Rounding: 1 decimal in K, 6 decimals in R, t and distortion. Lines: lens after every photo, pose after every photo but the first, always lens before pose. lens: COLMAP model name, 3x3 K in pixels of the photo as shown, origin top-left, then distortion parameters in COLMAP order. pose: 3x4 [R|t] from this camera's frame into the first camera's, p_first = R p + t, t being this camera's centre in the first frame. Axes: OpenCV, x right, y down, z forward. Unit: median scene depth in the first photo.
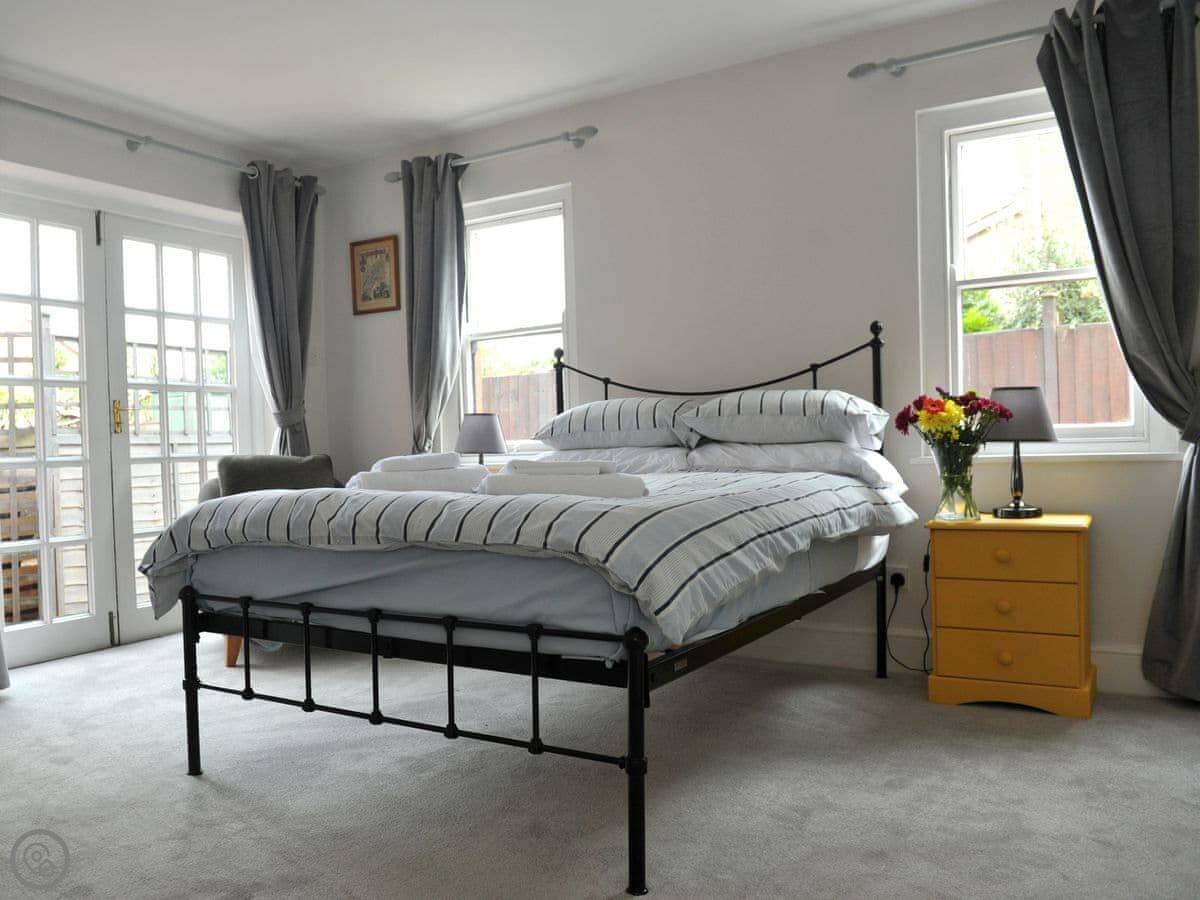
lens RADIAL K [[821.2, 0, 573.9], [0, 821.2, 453.9], [0, 0, 1]] dist [-0.009482, 0.000014]
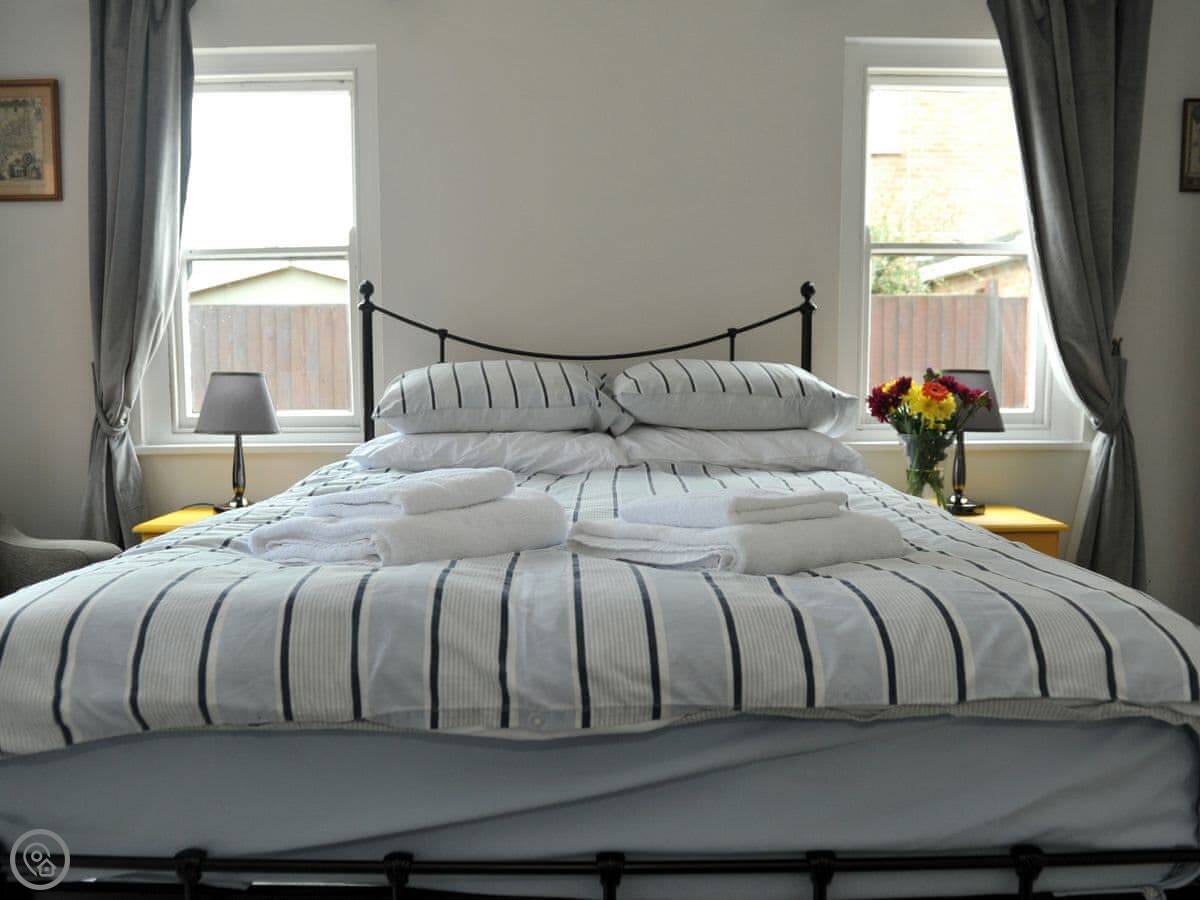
lens RADIAL K [[879.2, 0, 600.0], [0, 879.2, 450.0], [0, 0, 1]] dist [-0.037954, 0.006687]
pose [[0.879128, -0.010324, 0.476474, -0.246992], [-0.012640, 0.998909, 0.044966, -0.028036], [-0.476418, -0.045553, 0.878038, 0.308469]]
